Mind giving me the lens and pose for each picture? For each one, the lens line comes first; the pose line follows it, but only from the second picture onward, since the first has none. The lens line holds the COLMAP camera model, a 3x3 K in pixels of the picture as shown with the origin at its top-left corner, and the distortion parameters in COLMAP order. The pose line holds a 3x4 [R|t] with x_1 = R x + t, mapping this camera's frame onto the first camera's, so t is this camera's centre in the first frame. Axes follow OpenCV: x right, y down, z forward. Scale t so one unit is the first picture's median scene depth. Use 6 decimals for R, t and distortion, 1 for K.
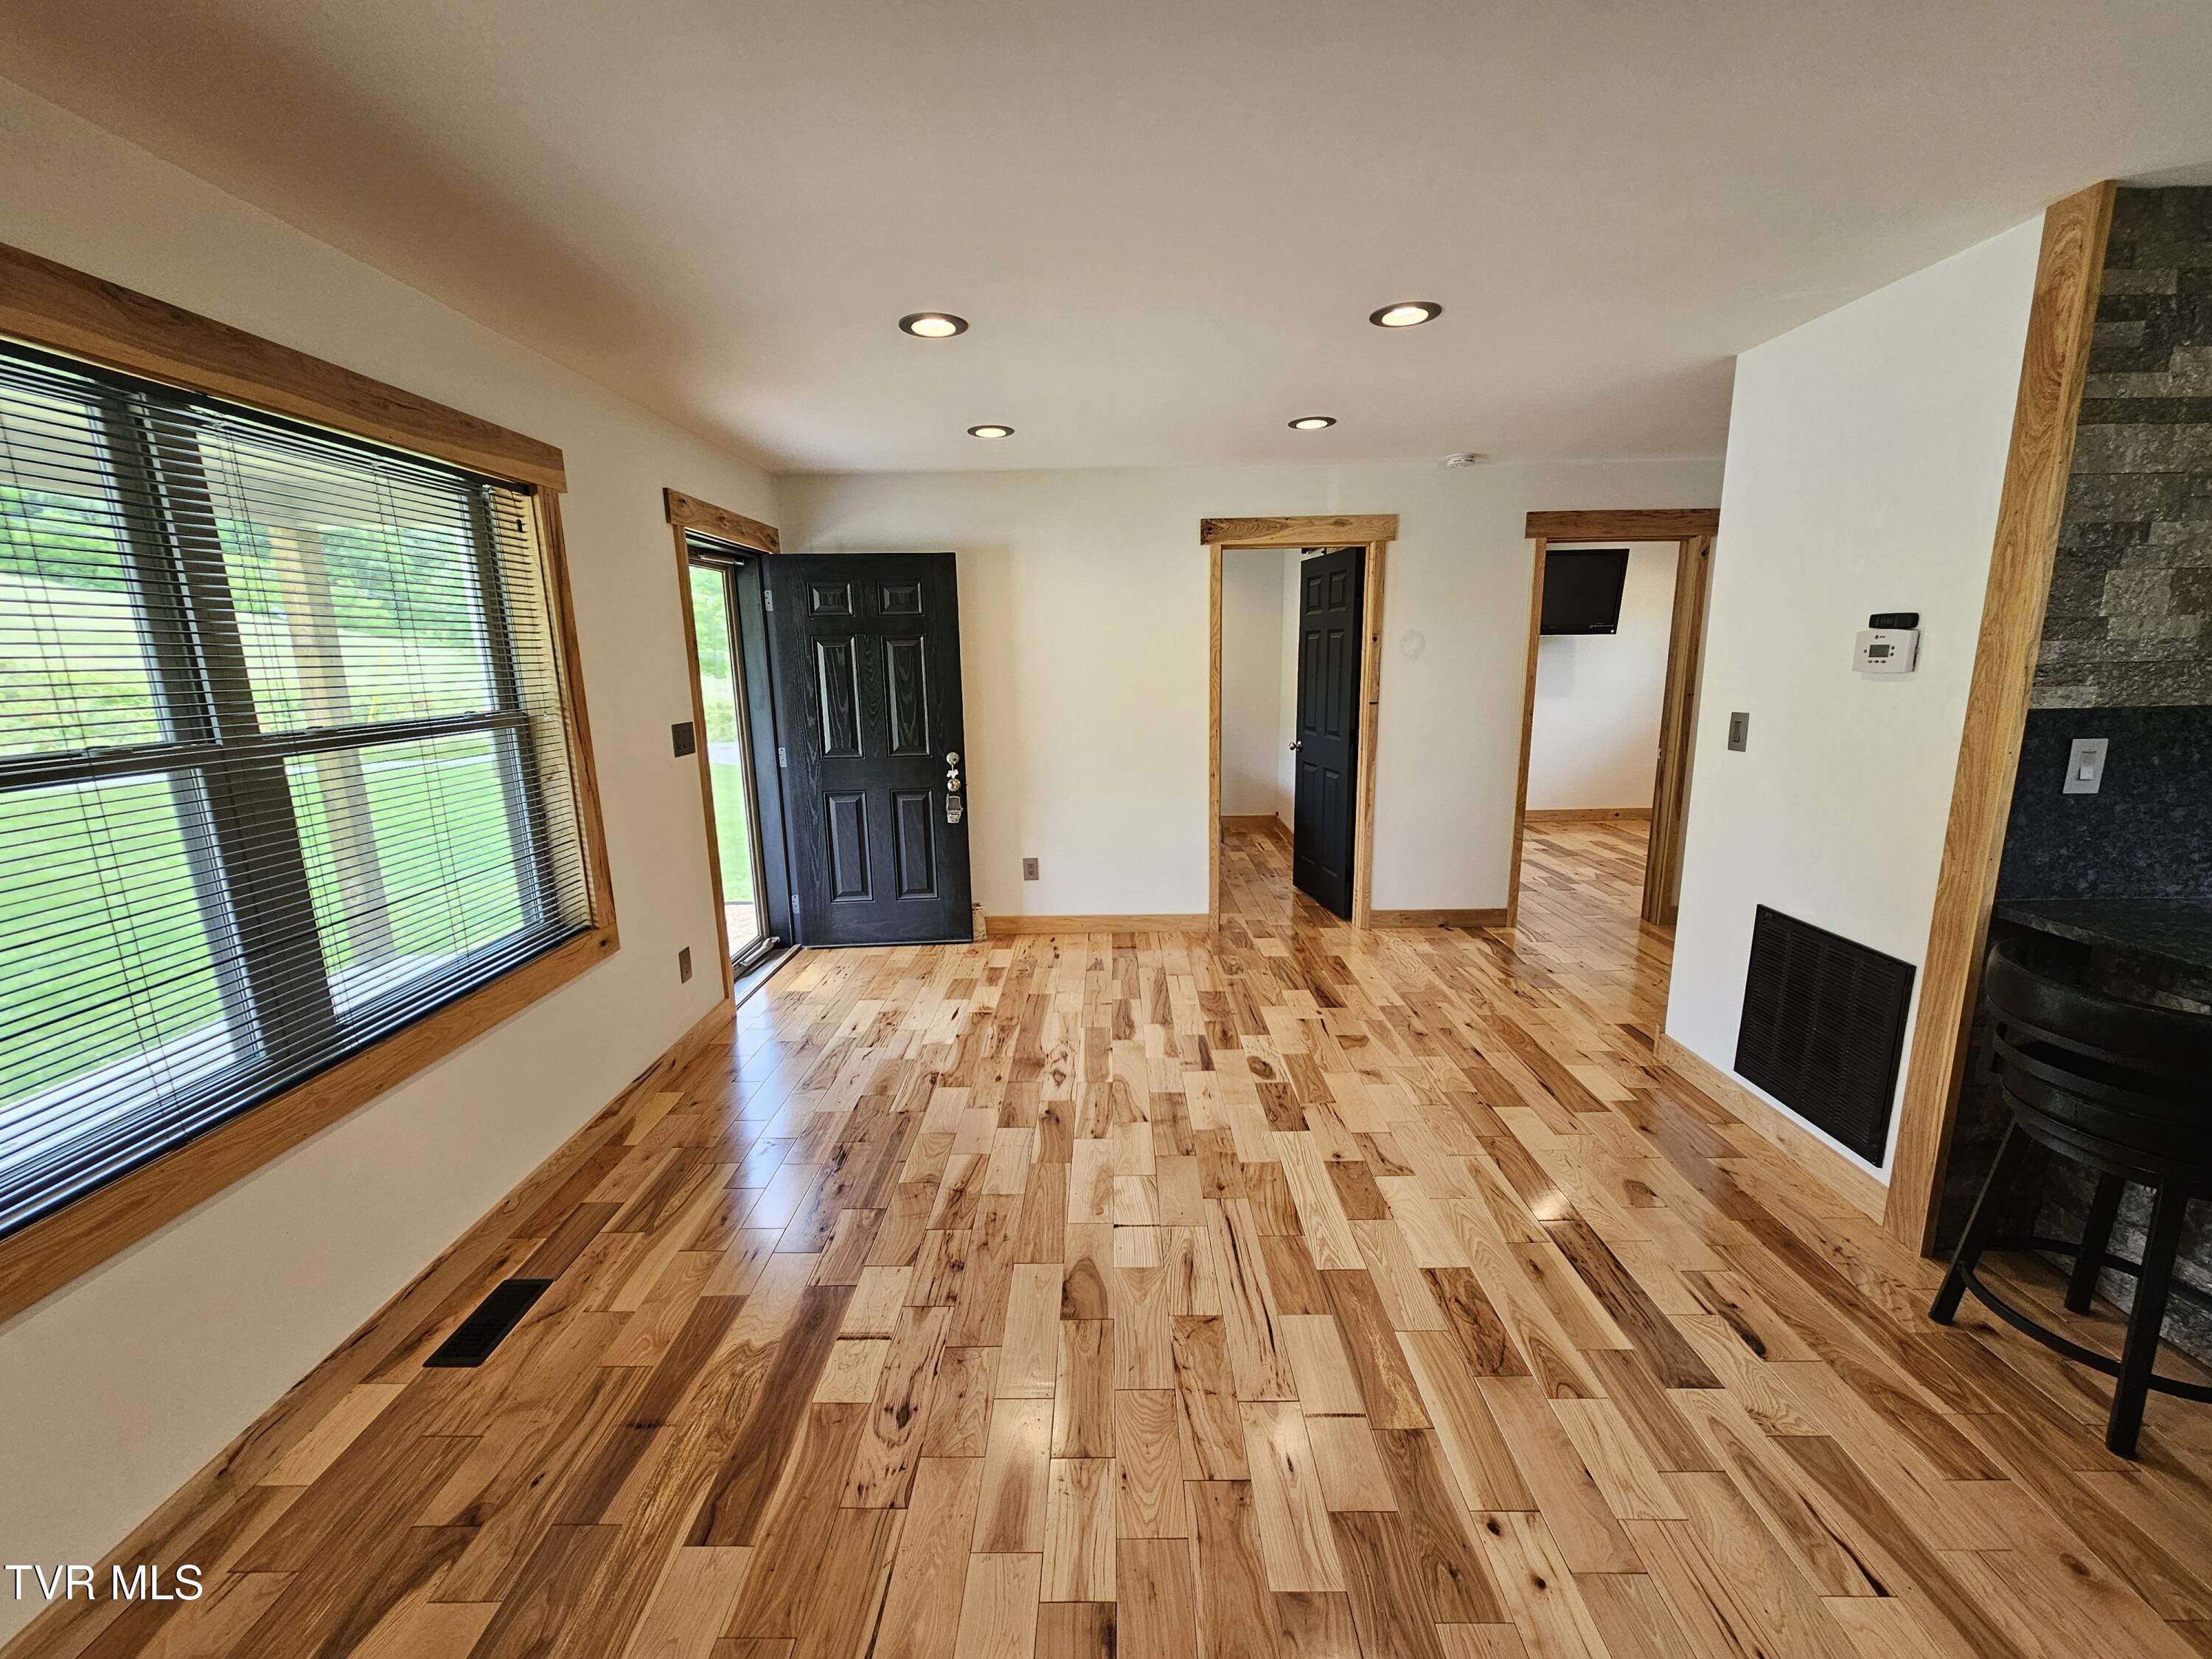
lens RADIAL K [[892.2, 0, 1107.8], [0, 892.2, 841.7], [0, 0, 1]] dist [0.000735, -0.001033]
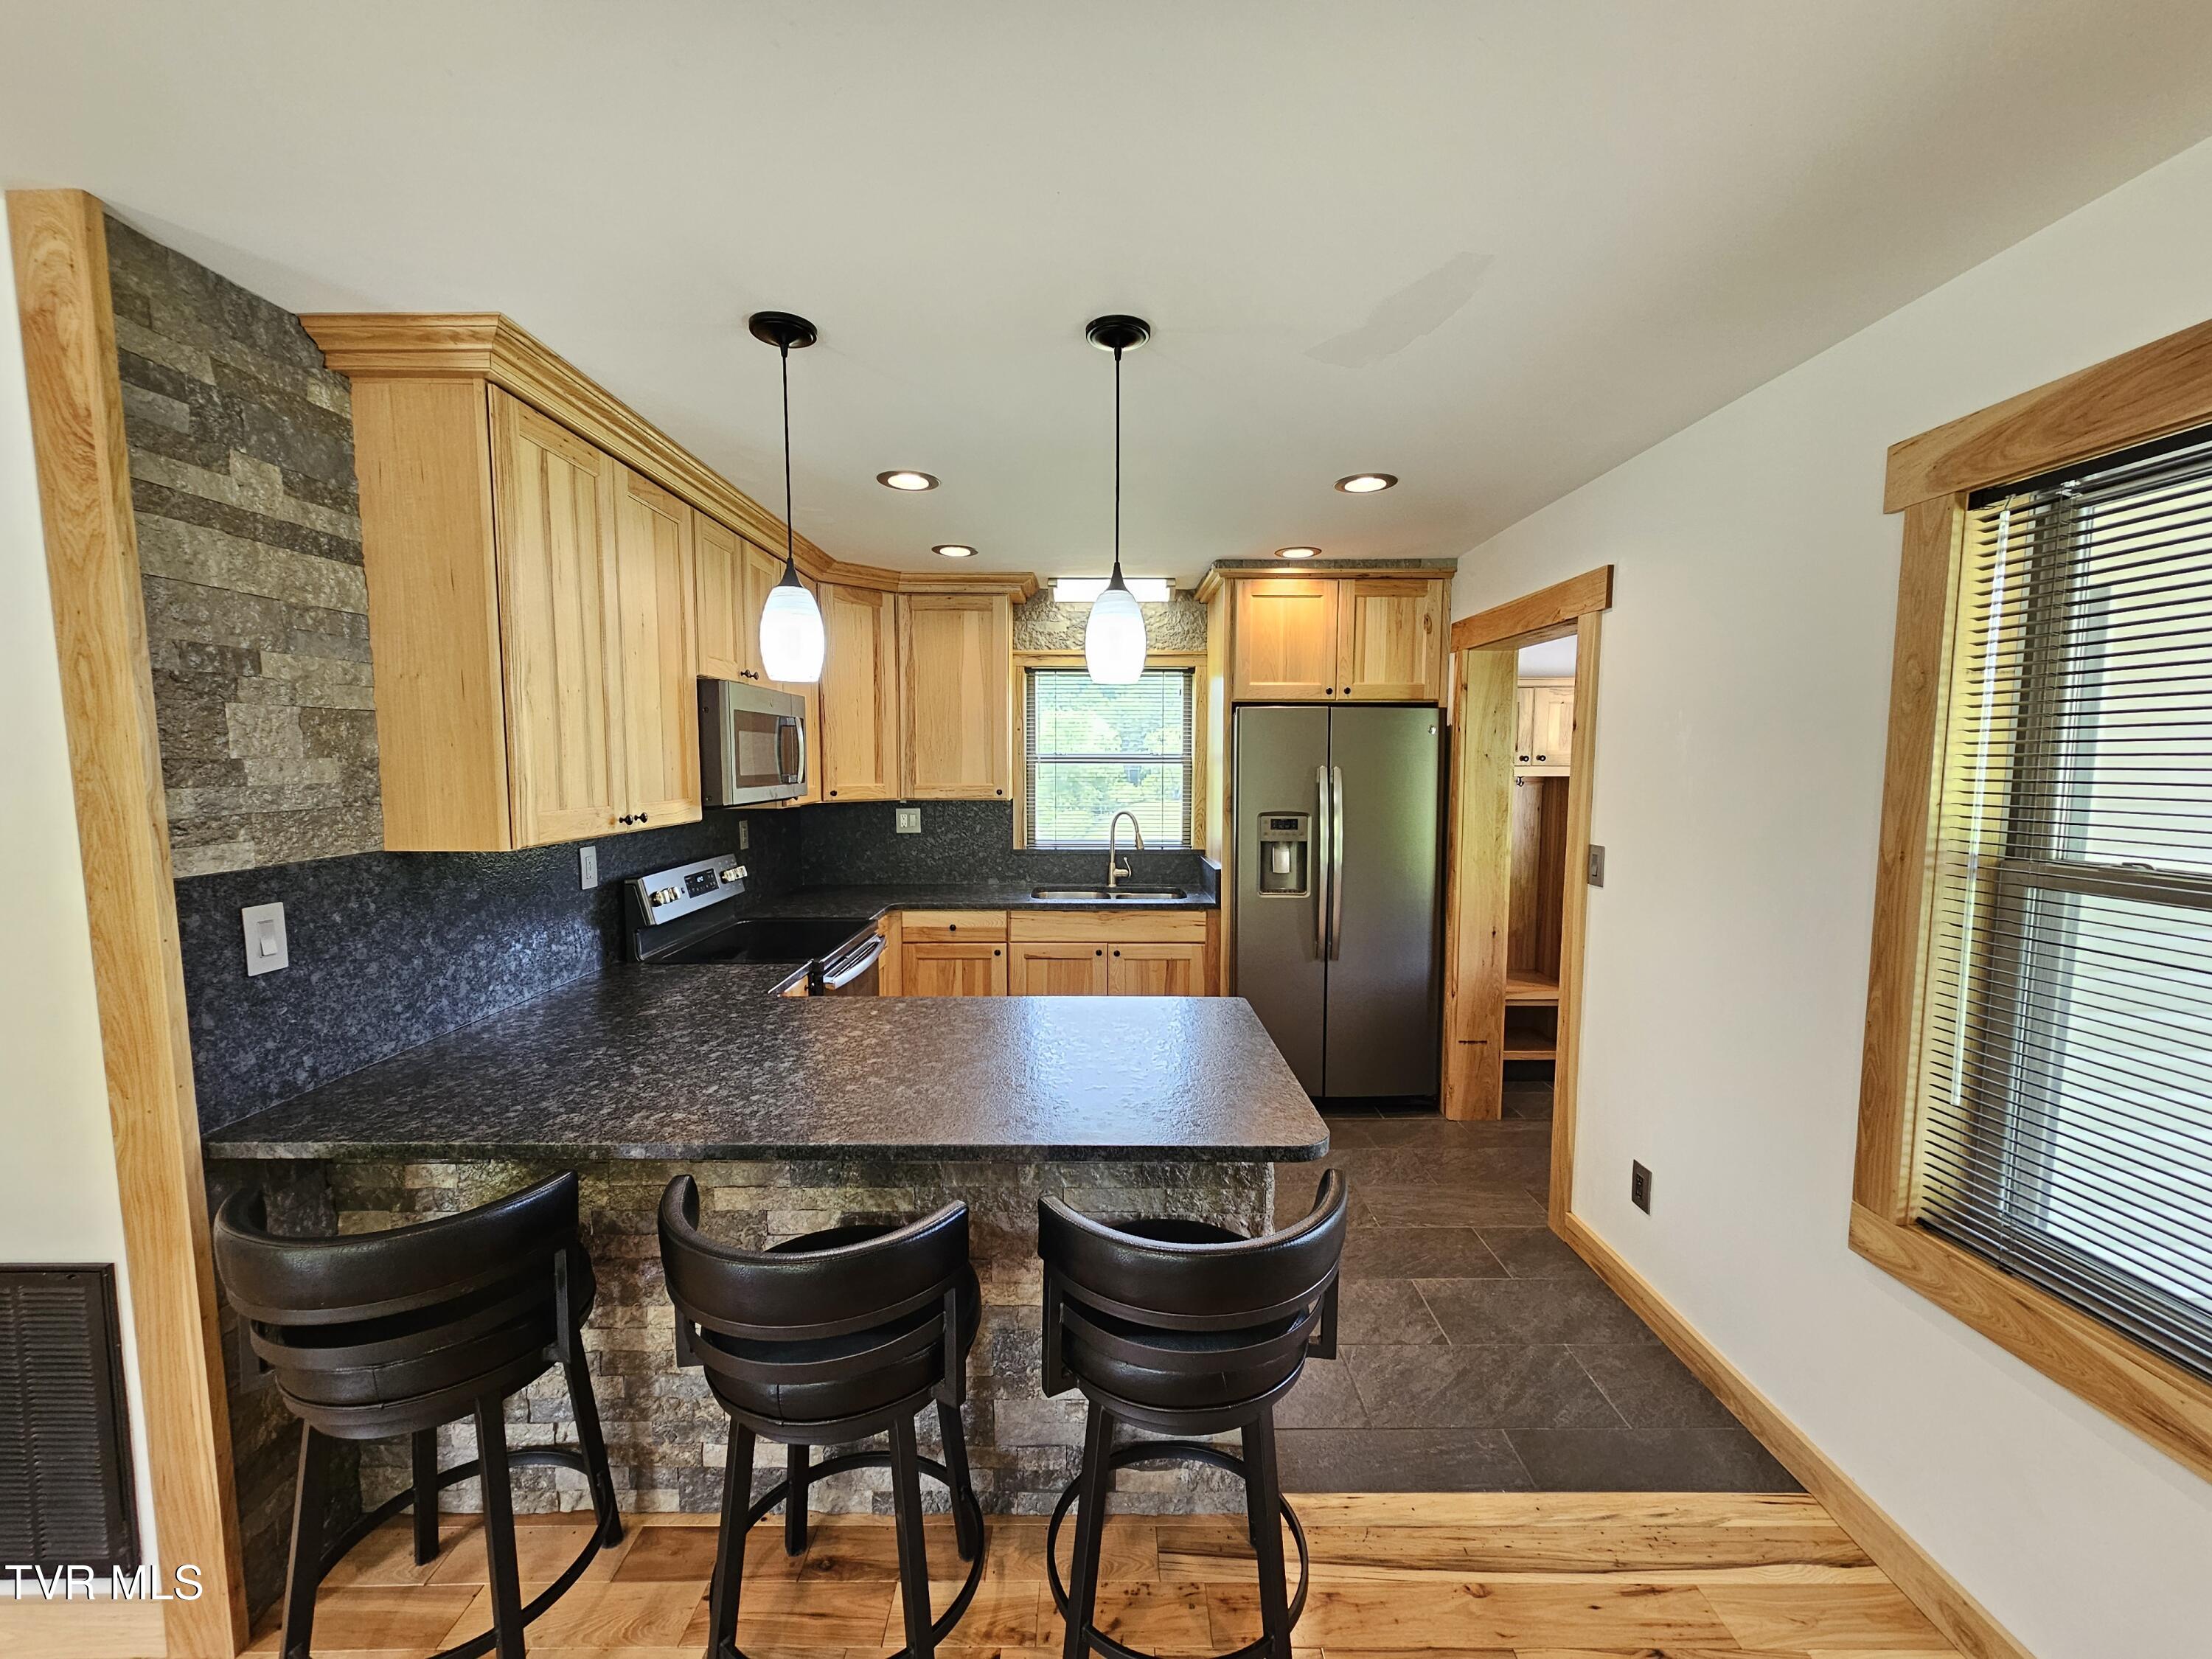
lens RADIAL K [[892.2, 0, 1105.8], [0, 892.2, 835.2], [0, 0, 1]] dist [0.000735, -0.001033]
pose [[-0.017994, -0.073003, 0.997169, 0.287079], [0.198755, 0.977166, 0.075125, -0.087946], [-0.979884, 0.199544, -0.003073, 0.240201]]
